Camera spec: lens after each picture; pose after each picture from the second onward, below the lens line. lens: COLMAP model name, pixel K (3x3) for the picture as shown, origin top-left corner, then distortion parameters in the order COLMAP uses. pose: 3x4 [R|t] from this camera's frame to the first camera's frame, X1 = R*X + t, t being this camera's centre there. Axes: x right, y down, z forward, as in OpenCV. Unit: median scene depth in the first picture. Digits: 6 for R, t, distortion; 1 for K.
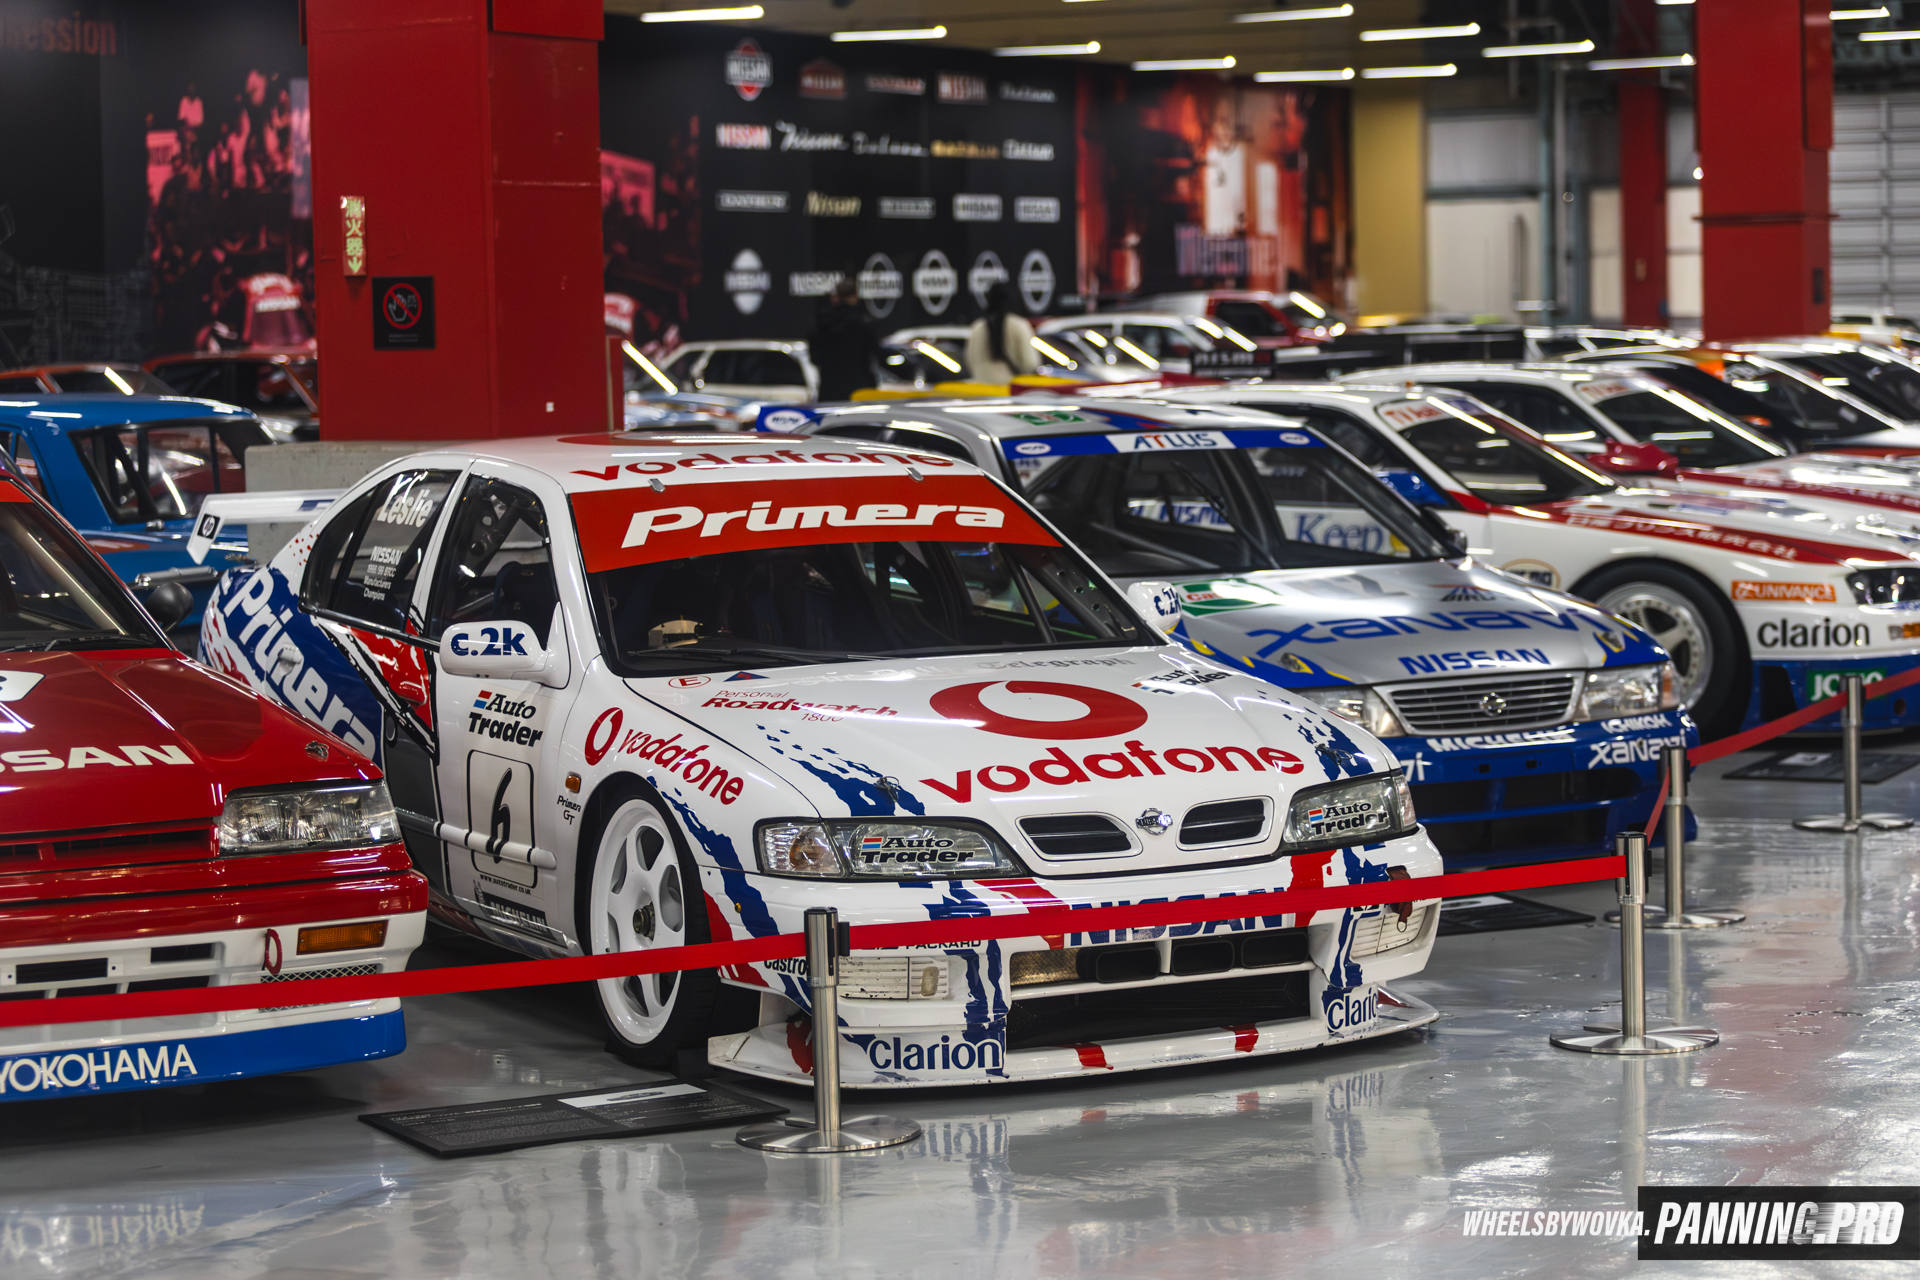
lens RADIAL K [[5356.0, 0, 960.0], [0, 5356.0, 640.0], [0, 0, 1]] dist [-0.063049, -1.186095]
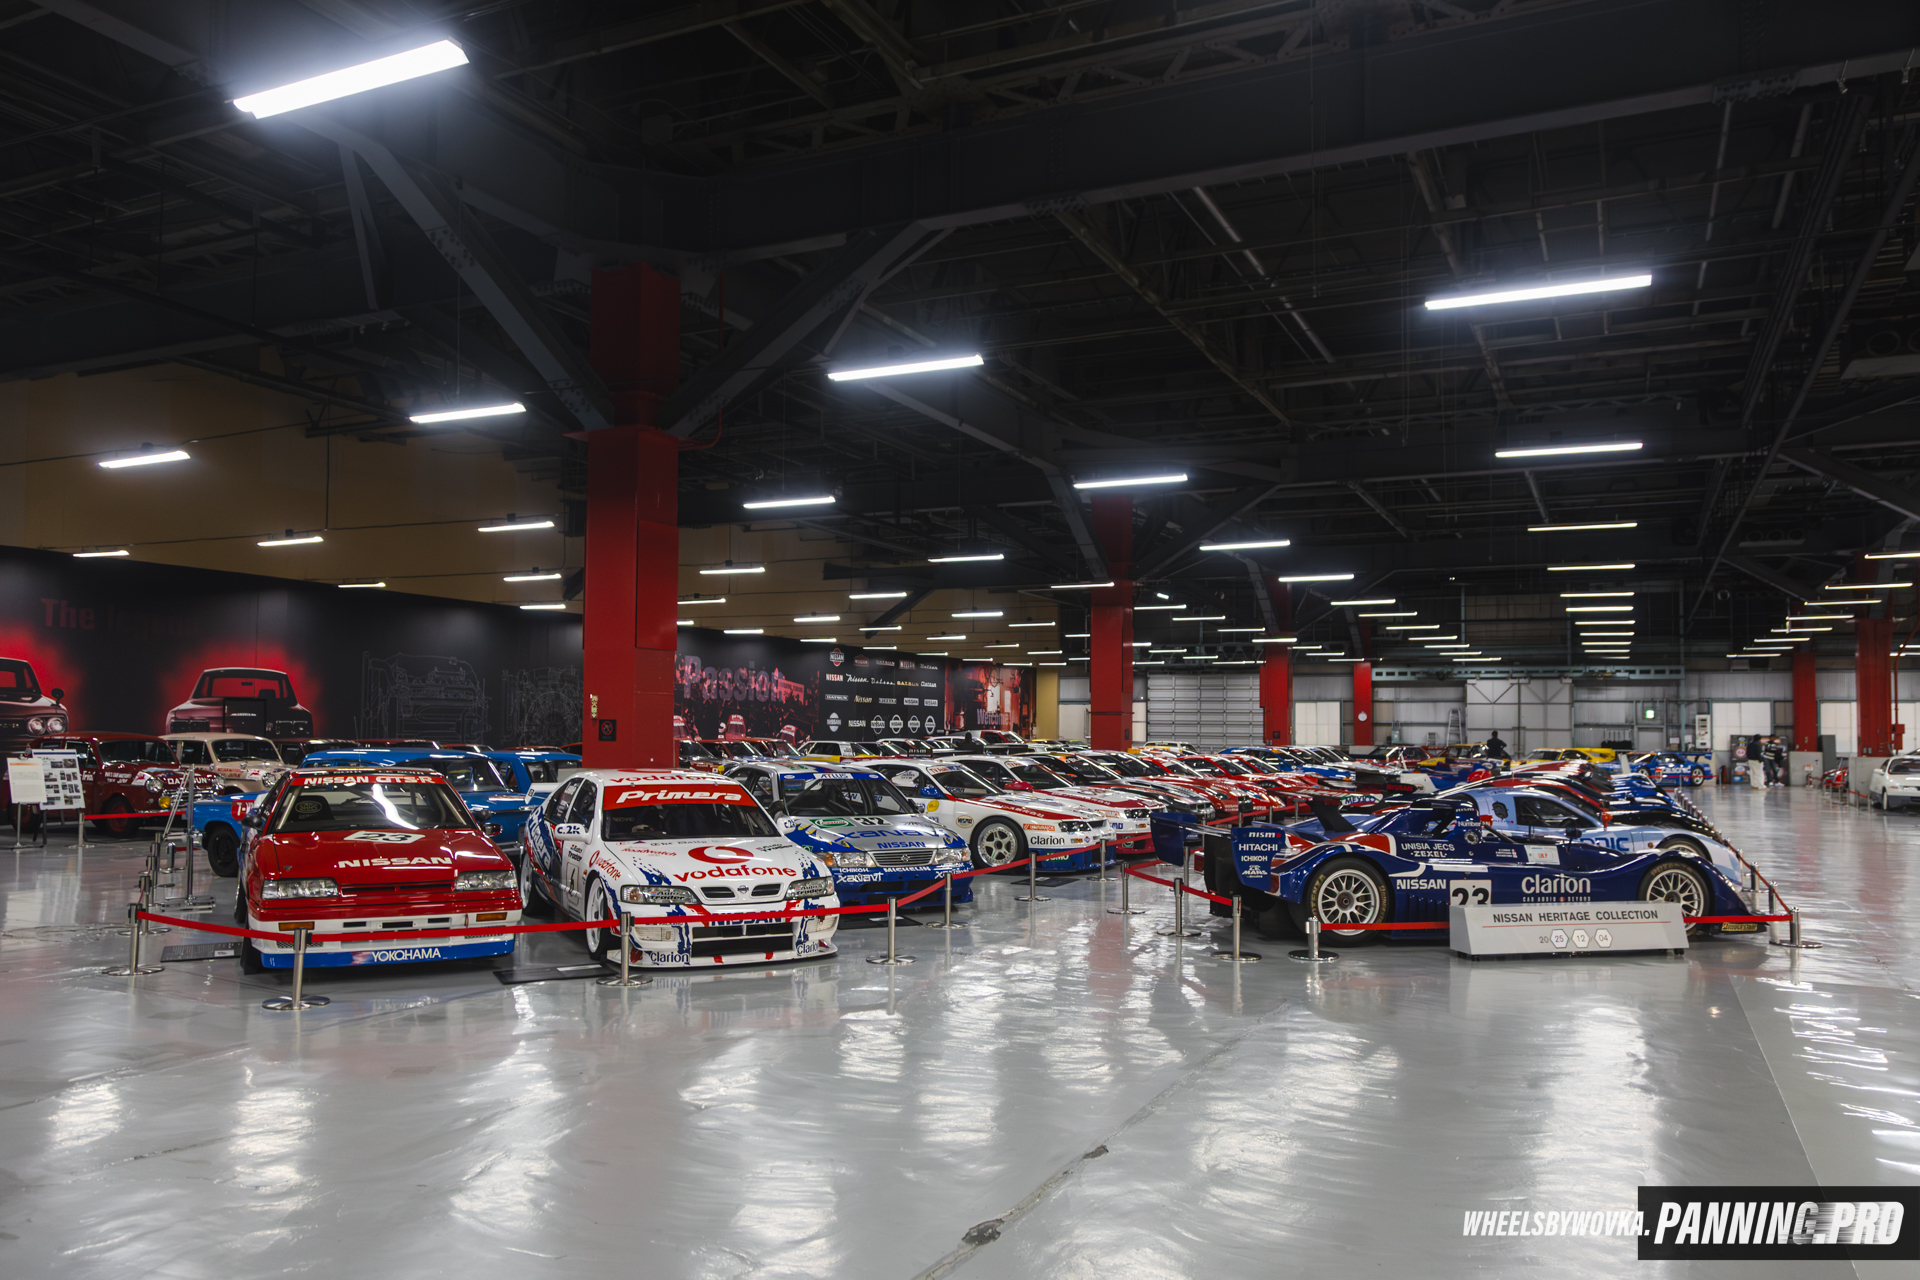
lens RADIAL K [[1672.5, 0, 960.0], [0, 1672.5, 640.0], [0, 0, 1]] dist [0.031517, -0.006239]
pose [[0.999438, 0.032329, 0.008879, 0.152853], [-0.031071, 0.992660, -0.116878, -0.002720], [-0.012592, 0.116536, 0.993107, -0.064482]]
